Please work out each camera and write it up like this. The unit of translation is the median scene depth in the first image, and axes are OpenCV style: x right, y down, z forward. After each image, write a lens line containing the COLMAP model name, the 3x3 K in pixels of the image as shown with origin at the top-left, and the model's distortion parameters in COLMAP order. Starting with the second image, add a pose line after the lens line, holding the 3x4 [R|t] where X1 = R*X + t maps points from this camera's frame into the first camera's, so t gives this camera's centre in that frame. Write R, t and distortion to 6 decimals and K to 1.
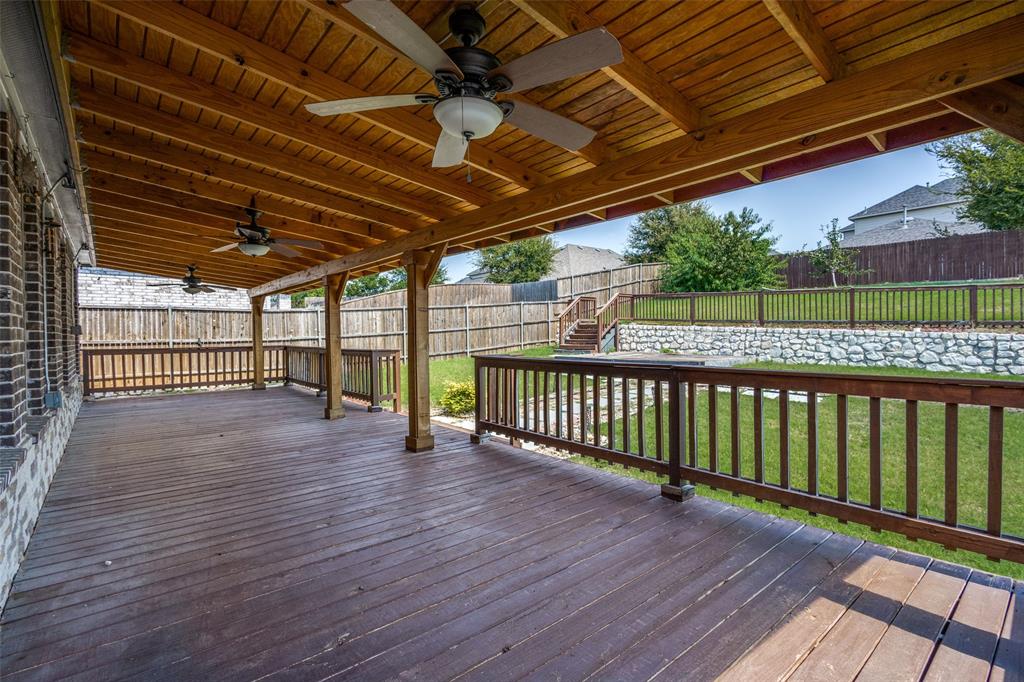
lens RADIAL K [[468.0, 0, 514.0], [0, 468.0, 339.7], [0, 0, 1]] dist [0.018809, -0.007660]
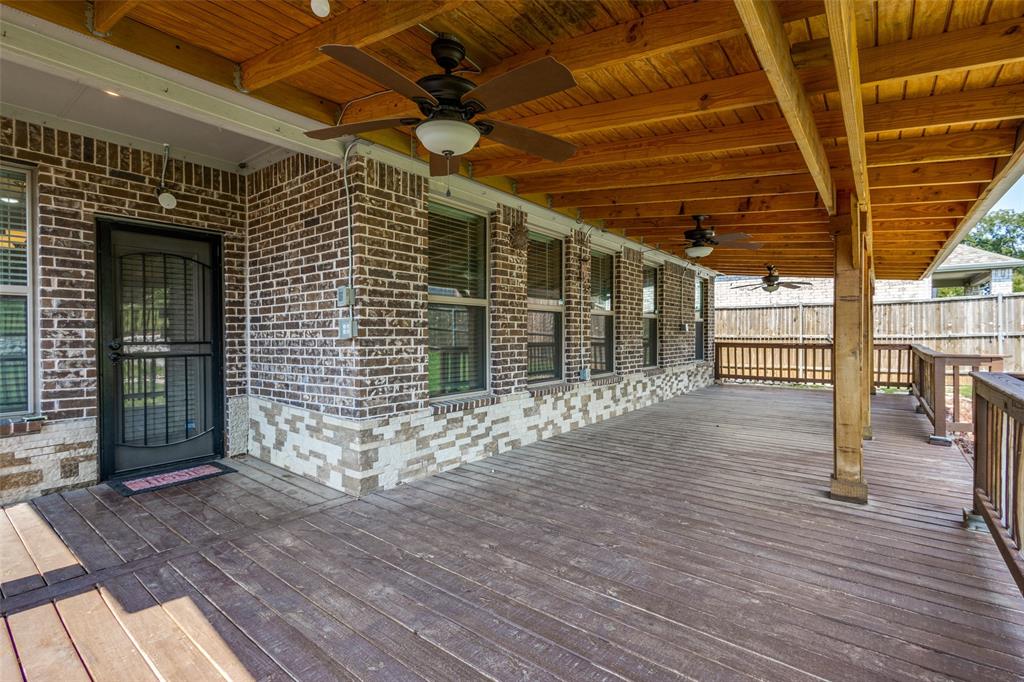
lens RADIAL K [[479.1, 0, 513.4], [0, 479.1, 336.6], [0, 0, 1]] dist [0.004379, 0.000158]
pose [[0.199536, 0.013897, -0.979792, 0.225685], [-0.009695, 0.999878, 0.012207, -0.004833], [0.979842, 0.007064, 0.199647, 0.212093]]
